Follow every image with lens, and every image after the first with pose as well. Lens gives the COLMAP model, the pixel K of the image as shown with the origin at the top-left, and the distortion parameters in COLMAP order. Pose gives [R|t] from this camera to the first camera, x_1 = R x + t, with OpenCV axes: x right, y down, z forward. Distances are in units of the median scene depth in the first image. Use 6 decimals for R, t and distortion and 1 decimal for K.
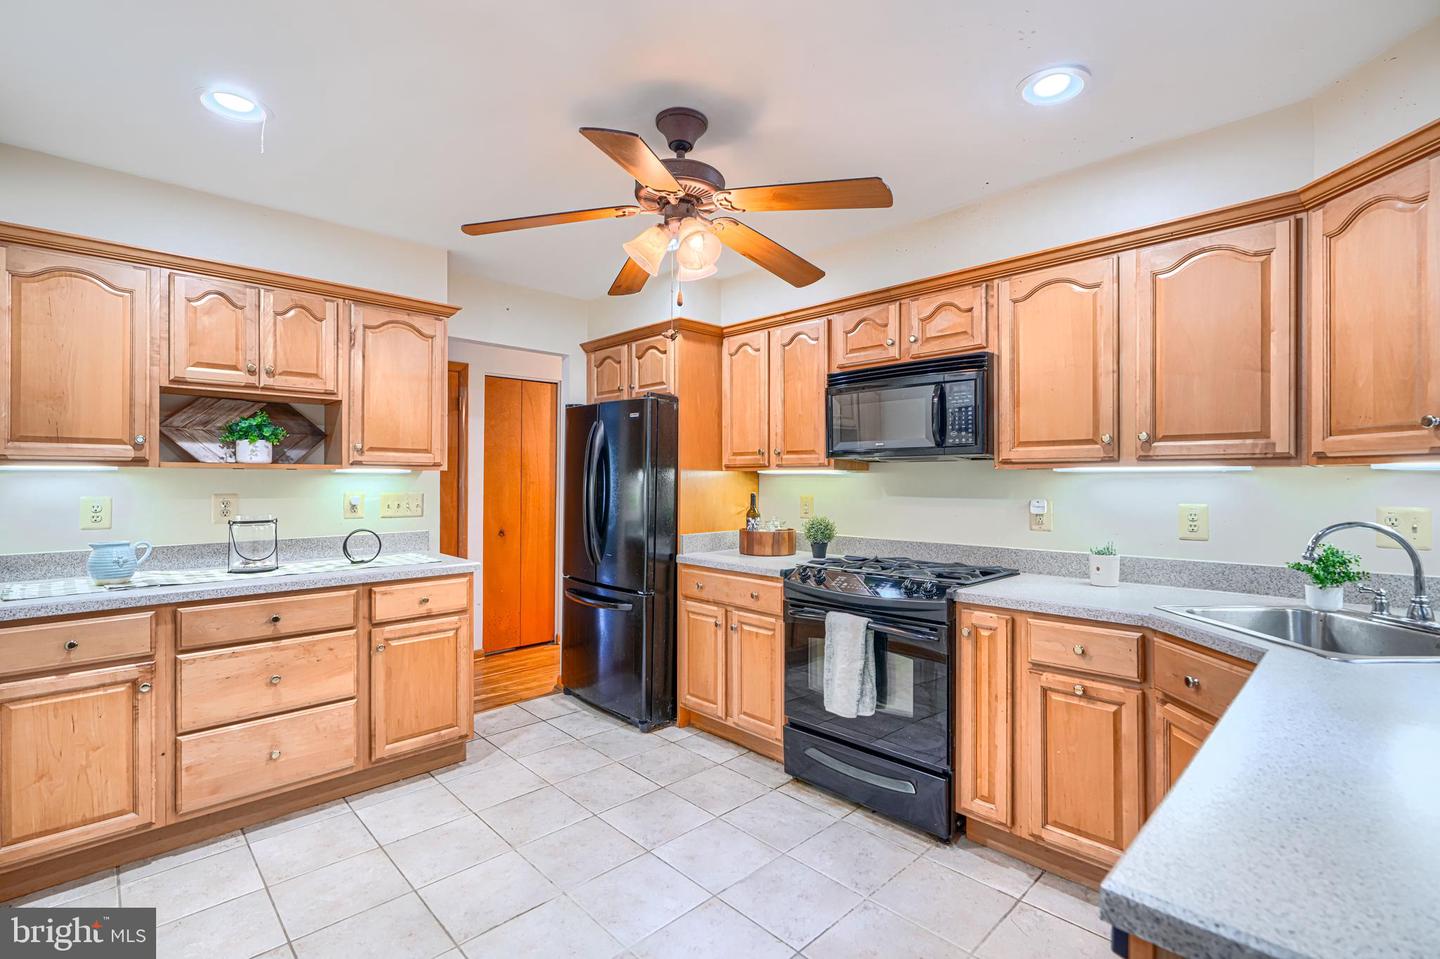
lens RADIAL K [[649.8, 0, 720.0], [0, 649.8, 479.5], [0, 0, 1]] dist [0.003130, 0.000036]
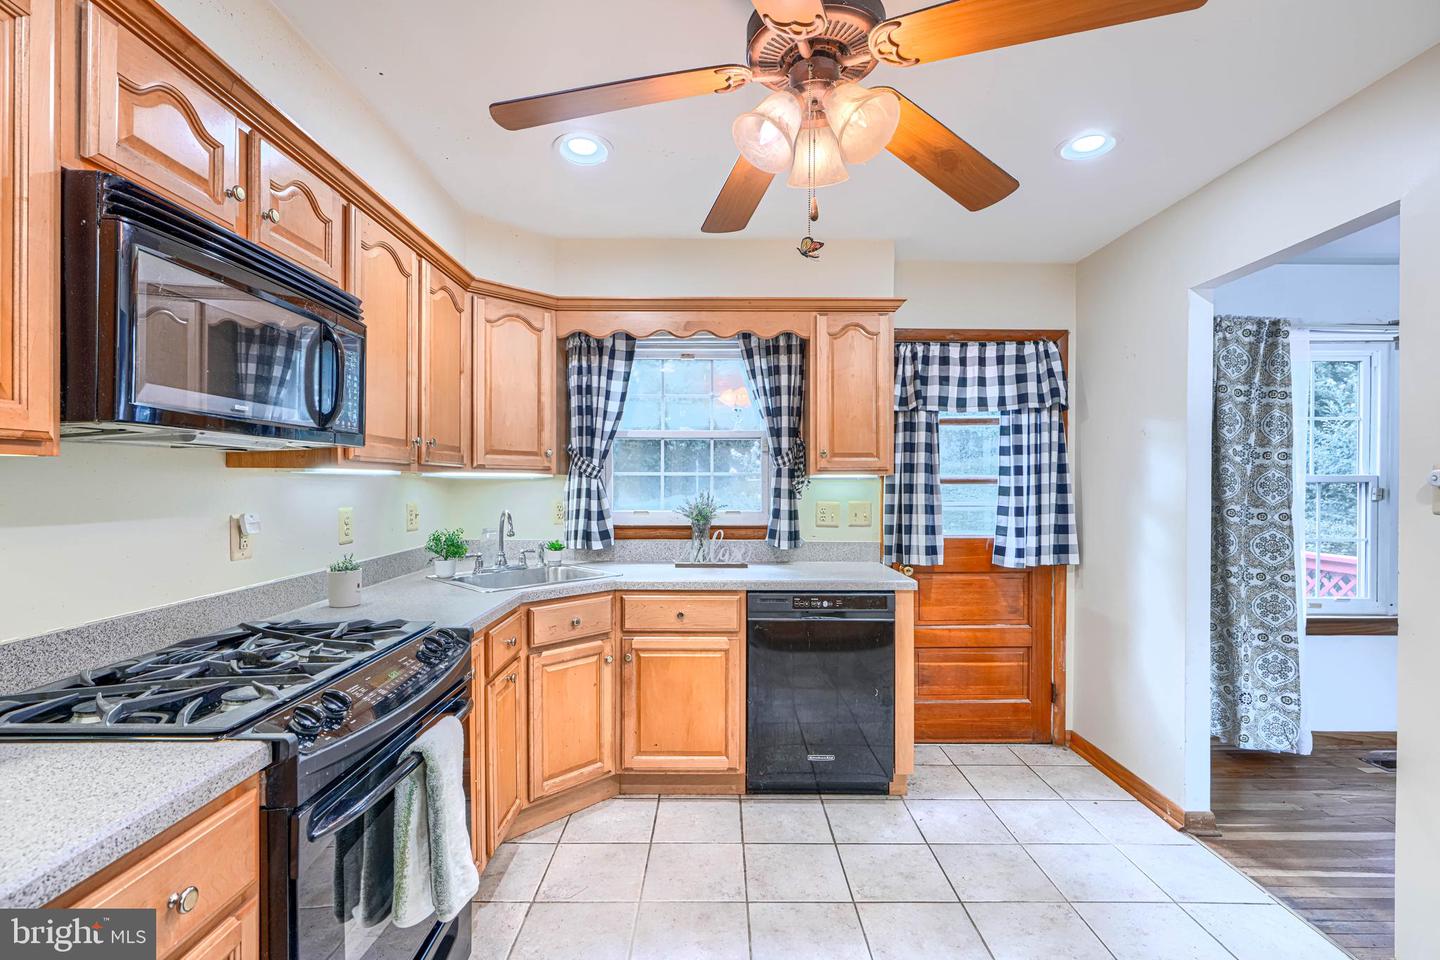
lens RADIAL K [[672.8, 0, 721.5], [0, 672.8, 490.3], [0, 0, 1]] dist [0.008669, 0.000374]
pose [[-0.721028, -0.009678, 0.692838, -0.362102], [-0.003538, 0.999941, 0.010285, -0.001704], [-0.692897, 0.004964, -0.721020, 1.200567]]
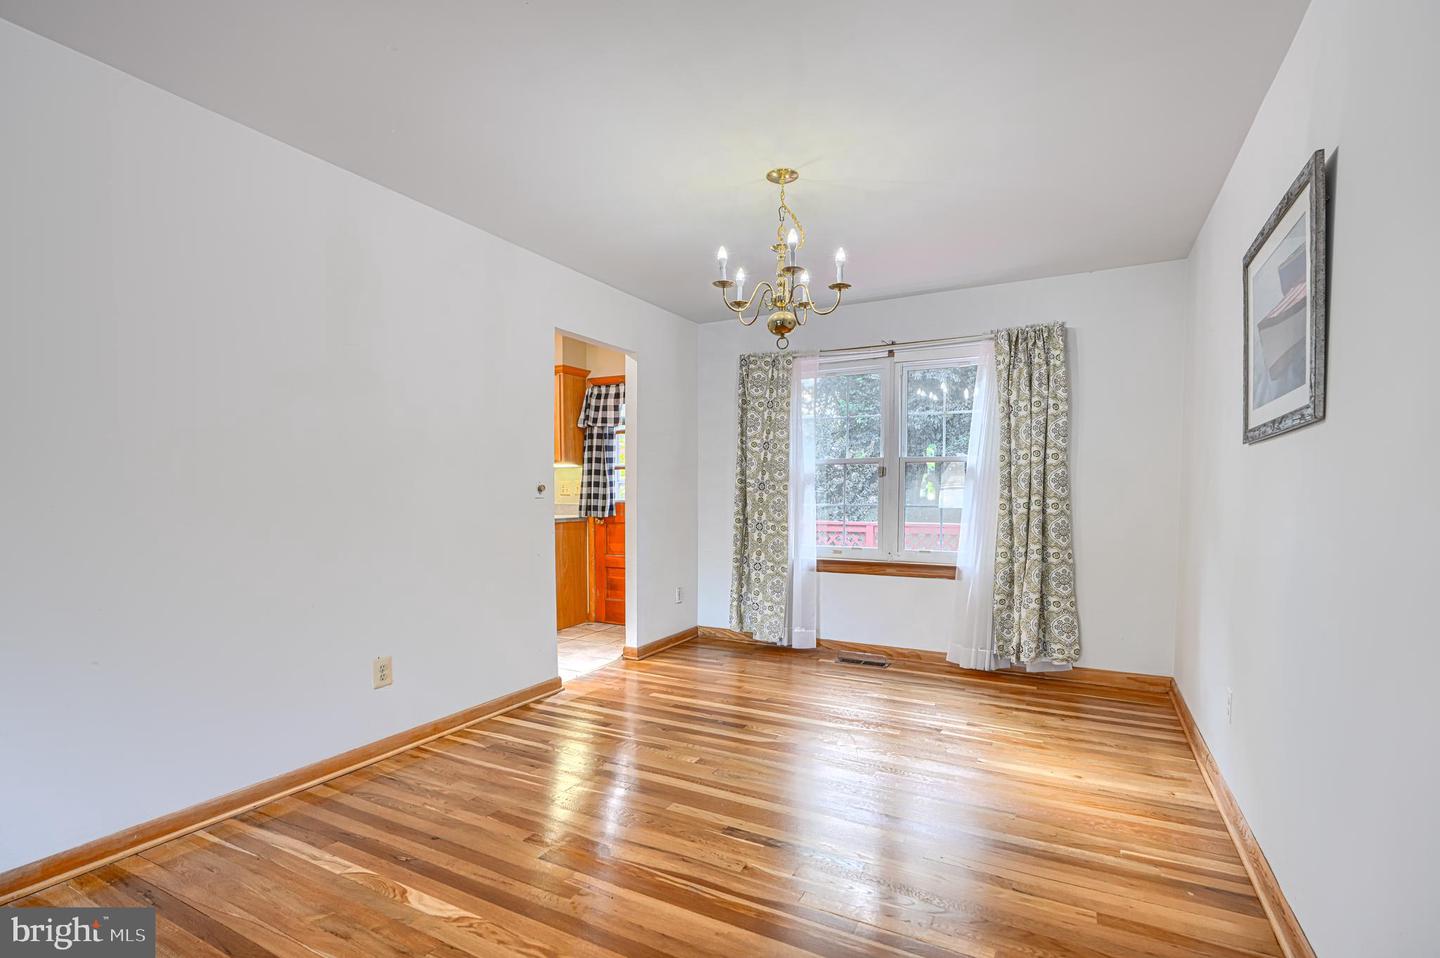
lens RADIAL K [[672.8, 0, 721.5], [0, 672.8, 489.3], [0, 0, 1]] dist [0.008669, 0.000374]
pose [[-0.307848, 0.000023, 0.951436, -1.915917], [-0.000009, 1.000000, -0.000027, 0.061520], [-0.951436, -0.000017, -0.307848, 0.319280]]
